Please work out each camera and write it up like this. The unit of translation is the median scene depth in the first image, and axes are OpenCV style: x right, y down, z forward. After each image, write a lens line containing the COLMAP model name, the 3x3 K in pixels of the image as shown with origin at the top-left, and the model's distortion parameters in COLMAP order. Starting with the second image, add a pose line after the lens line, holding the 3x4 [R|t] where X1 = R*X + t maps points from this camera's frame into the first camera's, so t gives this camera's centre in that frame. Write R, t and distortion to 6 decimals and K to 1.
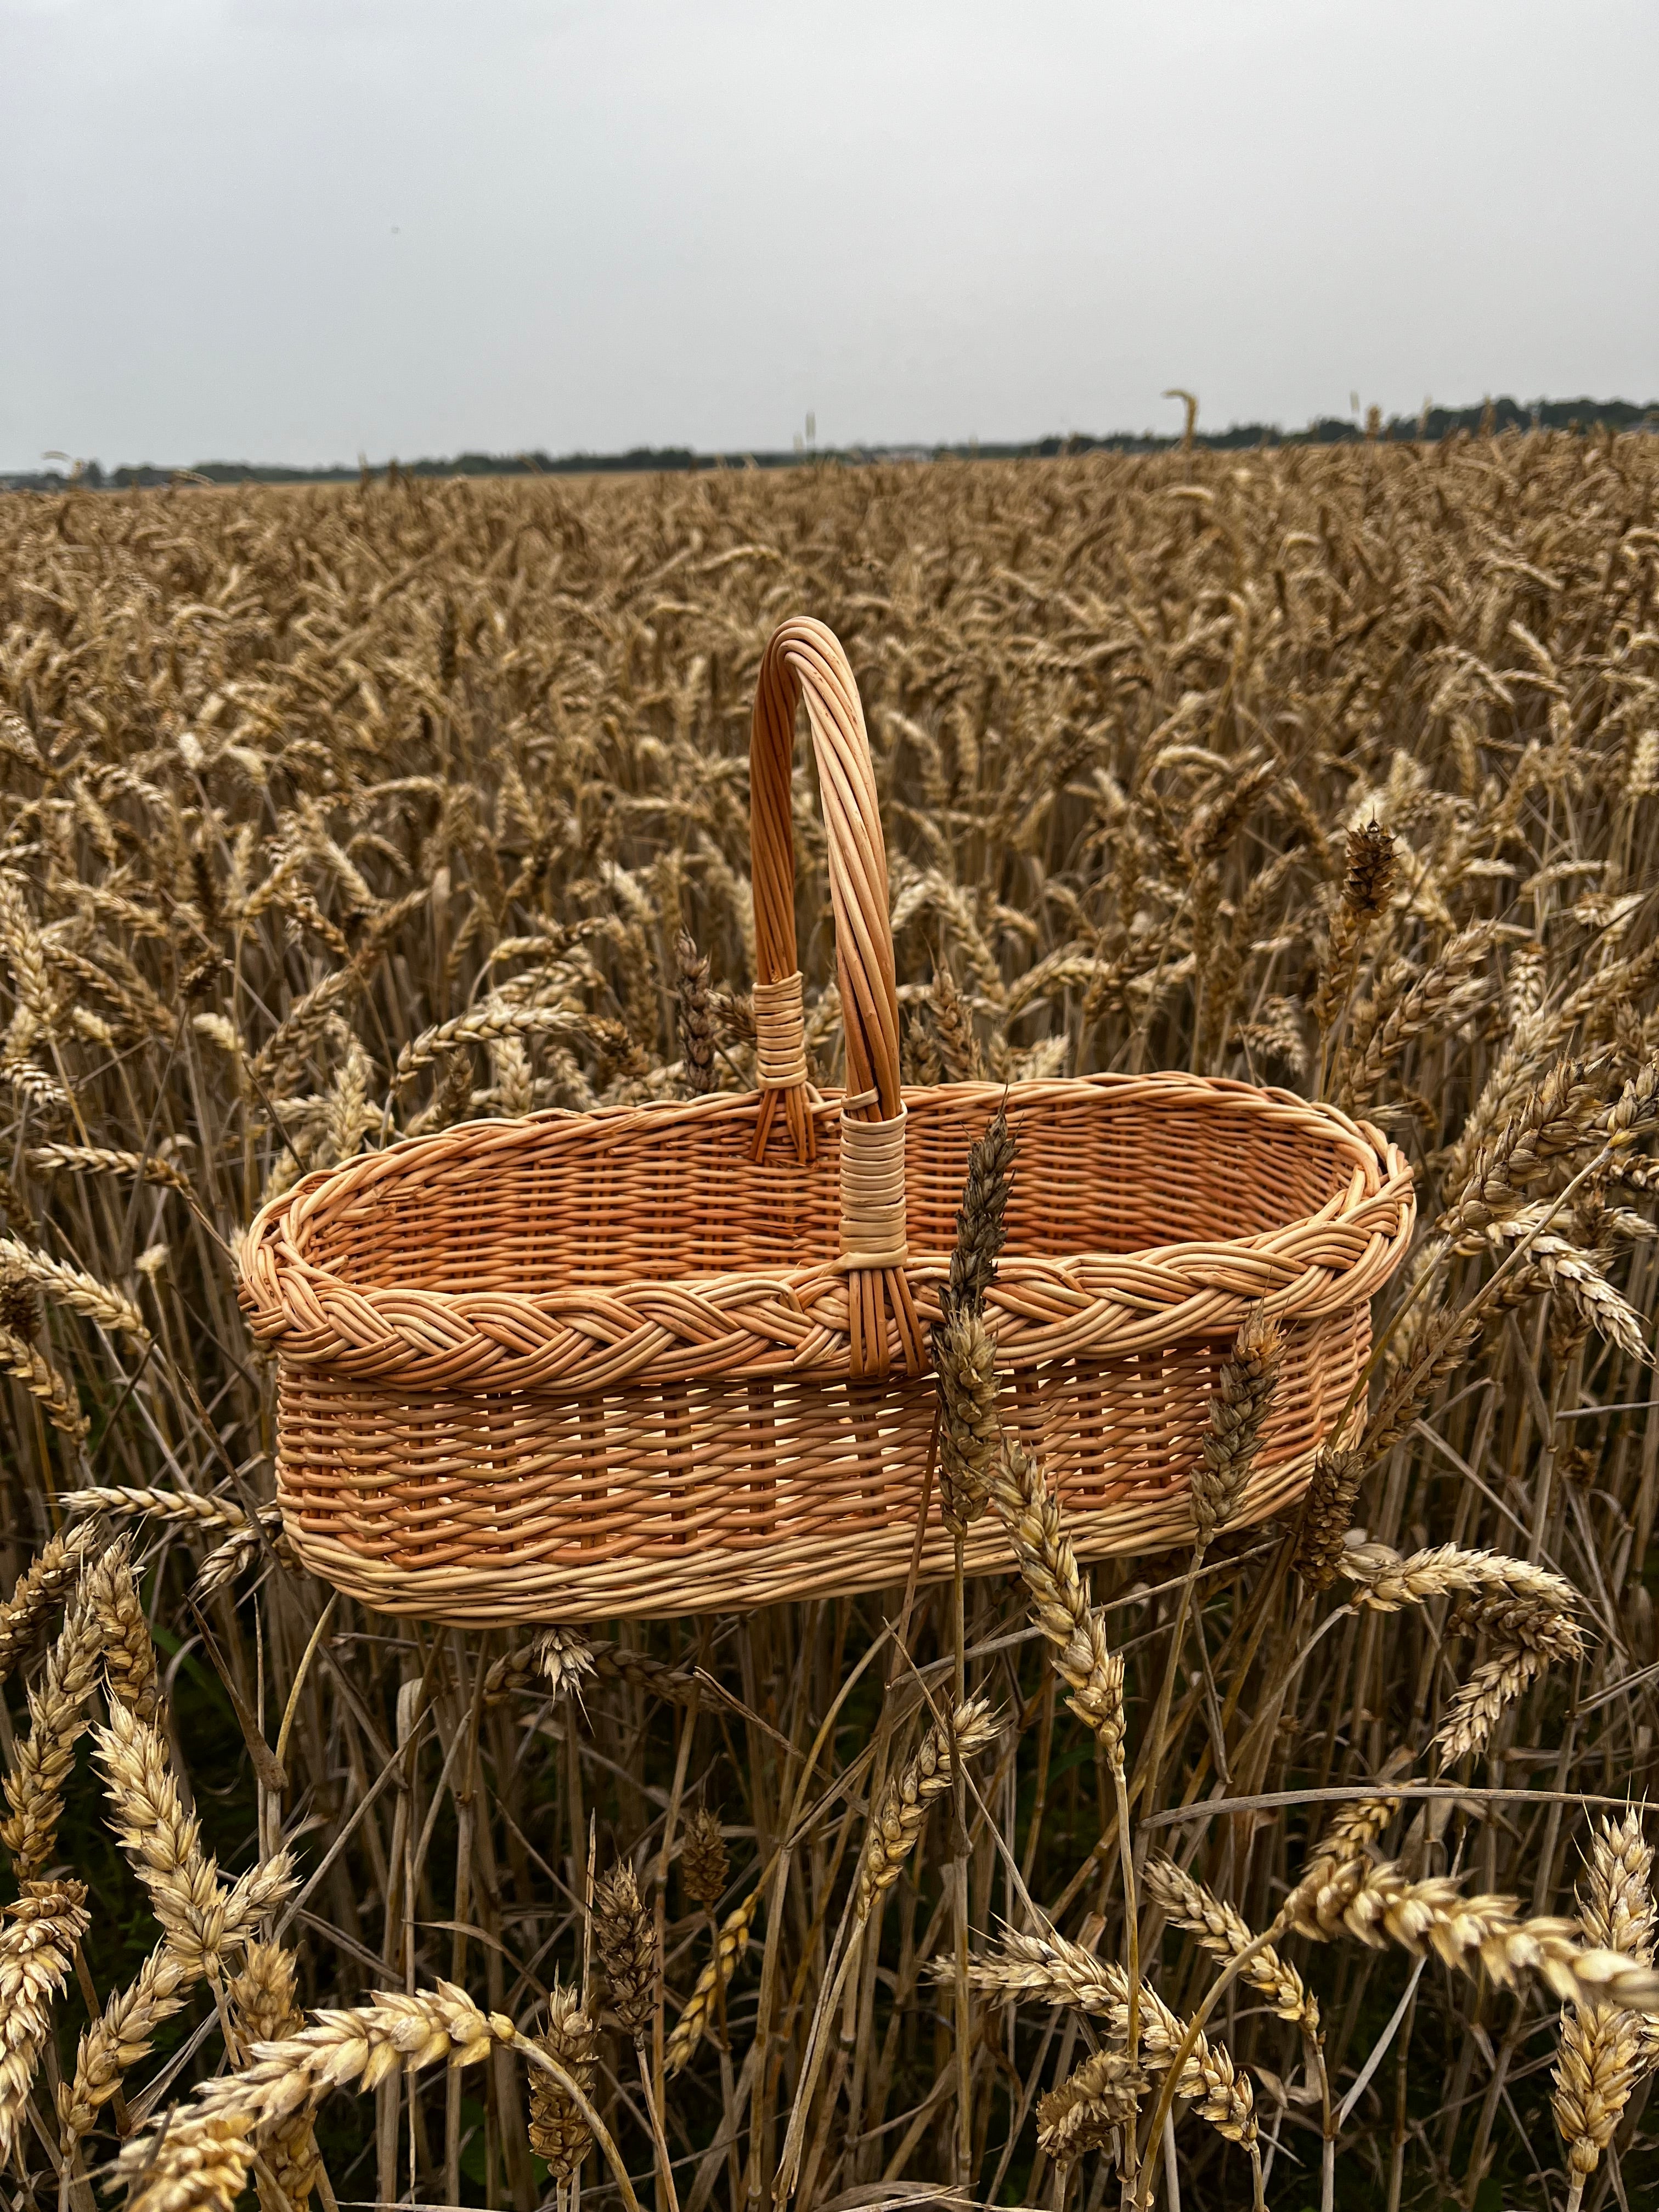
lens RADIAL K [[1438.5, 0, 843.2], [0, 1438.5, 1106.5], [0, 0, 1]] dist [0.026606, -0.055134]
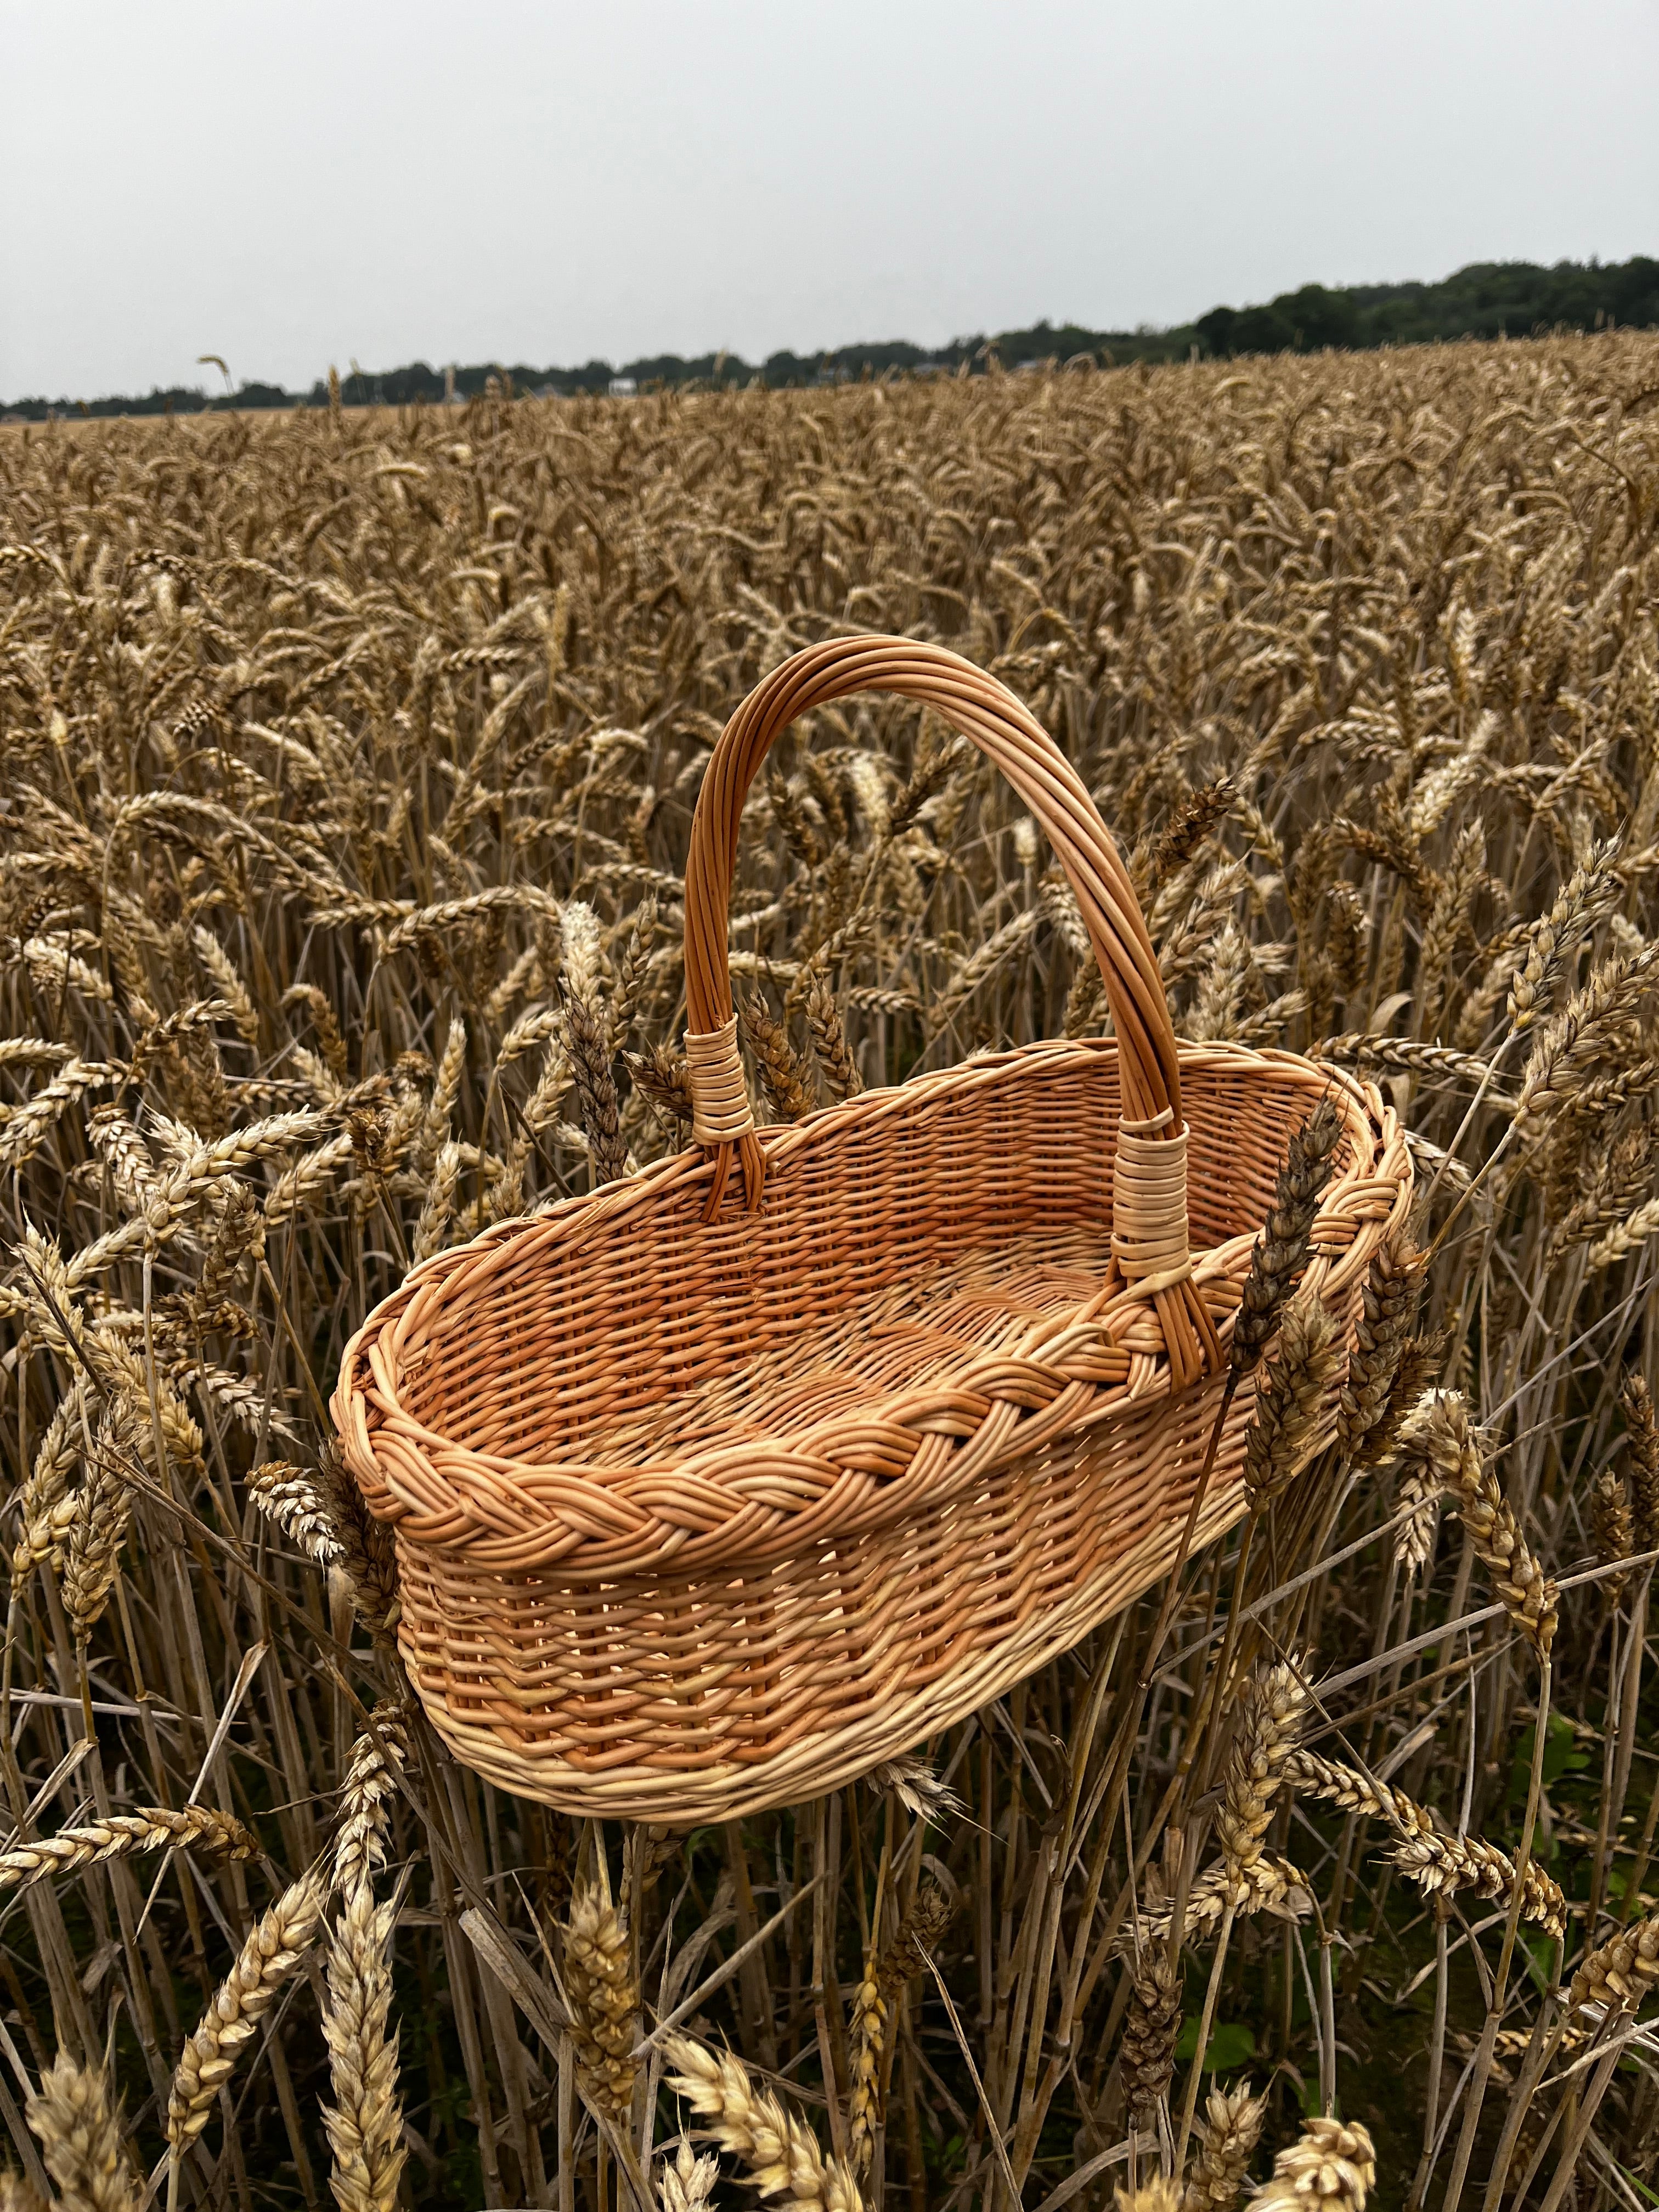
lens RADIAL K [[1438.5, 0, 843.2], [0, 1438.5, 1106.5], [0, 0, 1]] dist [0.026606, -0.055134]
pose [[0.878386, -0.214655, 0.427038, -0.378289], [0.209632, 0.975975, 0.059385, -0.074752], [-0.429526, 0.037357, 0.902282, 0.122034]]
